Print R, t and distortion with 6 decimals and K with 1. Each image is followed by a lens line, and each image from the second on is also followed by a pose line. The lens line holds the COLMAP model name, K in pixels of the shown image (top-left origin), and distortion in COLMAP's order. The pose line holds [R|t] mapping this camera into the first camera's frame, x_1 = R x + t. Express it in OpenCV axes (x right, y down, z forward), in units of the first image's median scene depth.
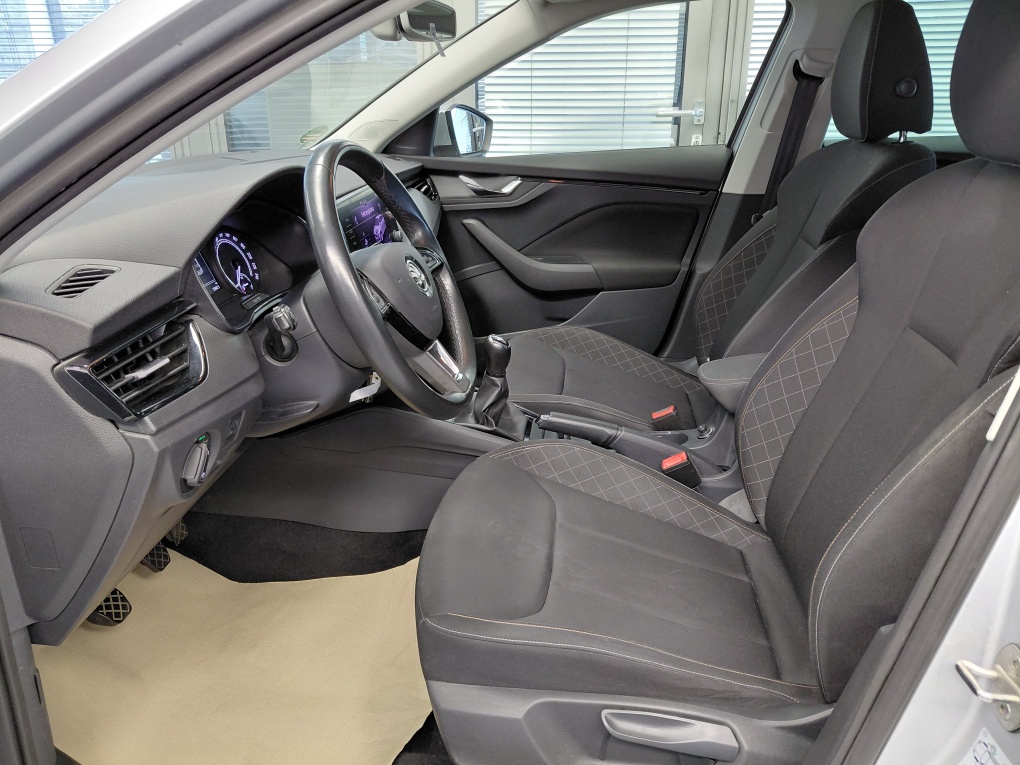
lens RADIAL K [[764.1, 0, 500.4], [0, 764.1, 373.5], [0, 0, 1]] dist [0.054234, -0.125362]
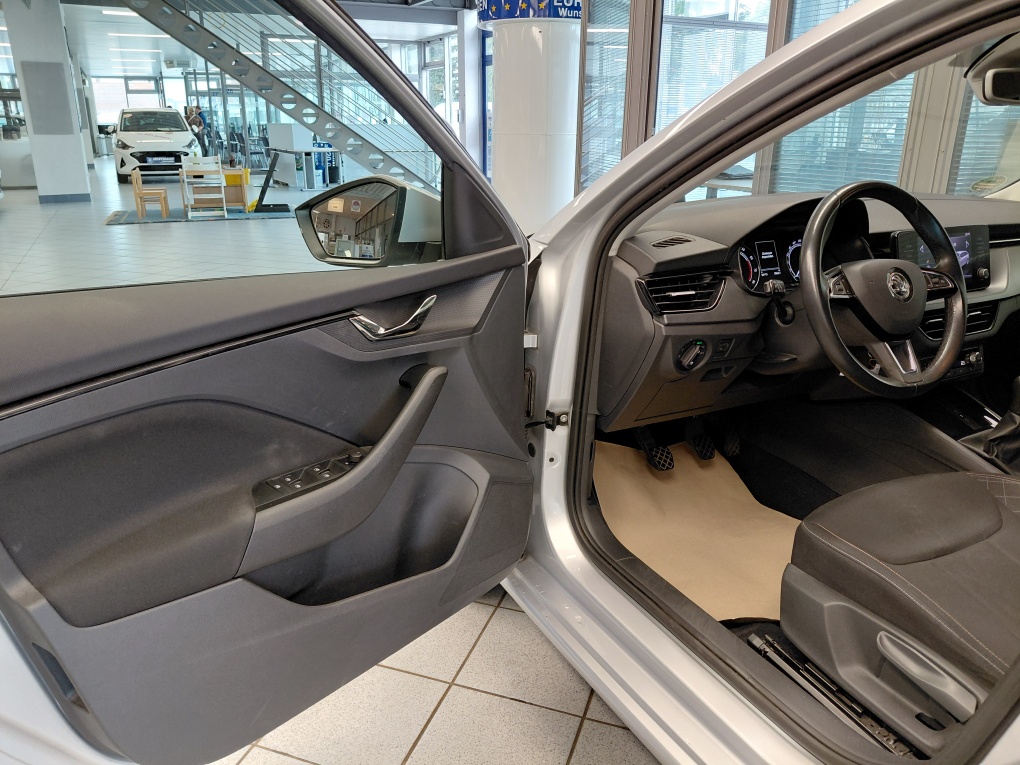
lens RADIAL K [[764.1, 0, 500.4], [0, 764.1, 373.5], [0, 0, 1]] dist [0.054234, -0.125362]
pose [[0.560477, 0.271756, -0.782314, 0.671873], [-0.307409, 0.945409, 0.108172, 0.093526], [0.769003, 0.179862, 0.613420, -0.351421]]
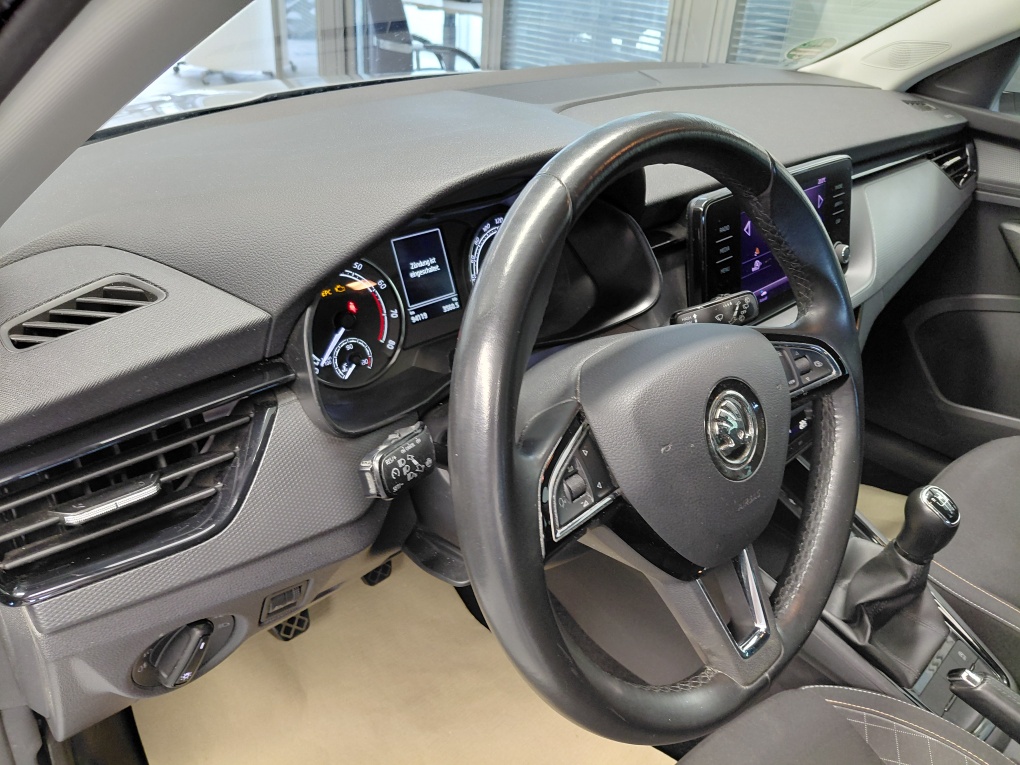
lens RADIAL K [[753.6, 0, 489.6], [0, 753.6, 385.8], [0, 0, 1]] dist [0.080054, -0.108117]
pose [[0.766917, 0.362460, -0.529586, 0.016174], [-0.279288, 0.931489, 0.233081, -0.255652], [0.577786, -0.030847, 0.815605, 0.624553]]
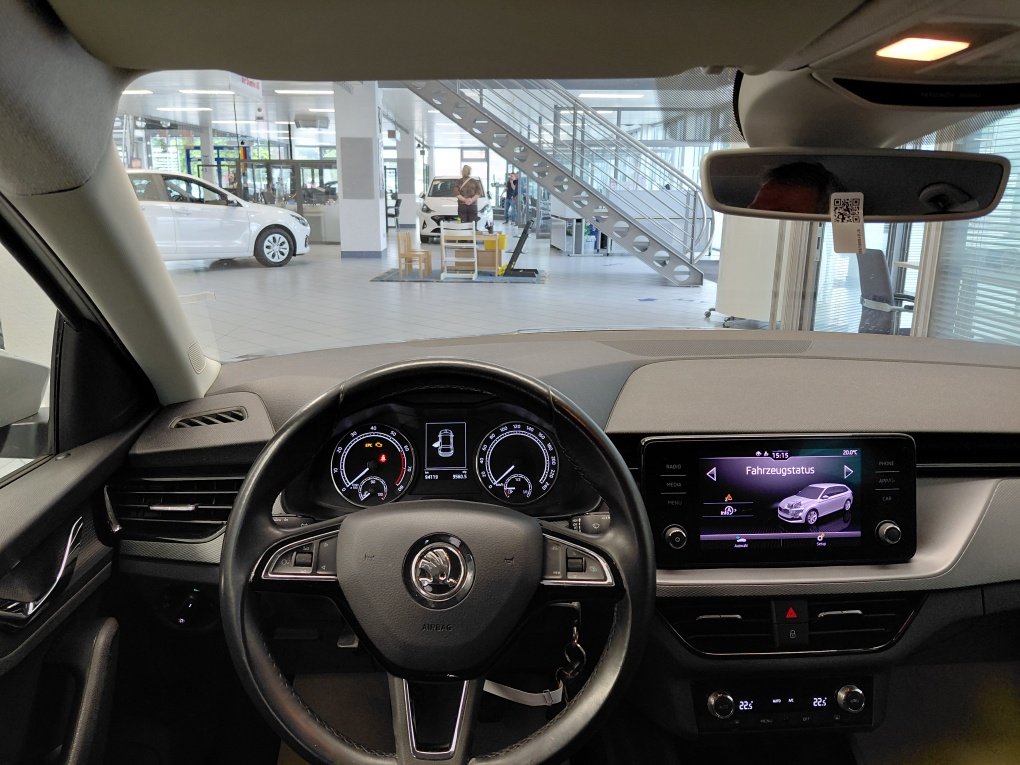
lens RADIAL K [[757.9, 0, 491.9], [0, 757.9, 370.1], [0, 0, 1]] dist [0.056570, -0.068198]
pose [[0.164051, 0.246606, -0.955130, 0.577012], [-0.361275, 0.915995, 0.174450, -0.494372], [0.917915, 0.316446, 0.239363, 0.969971]]
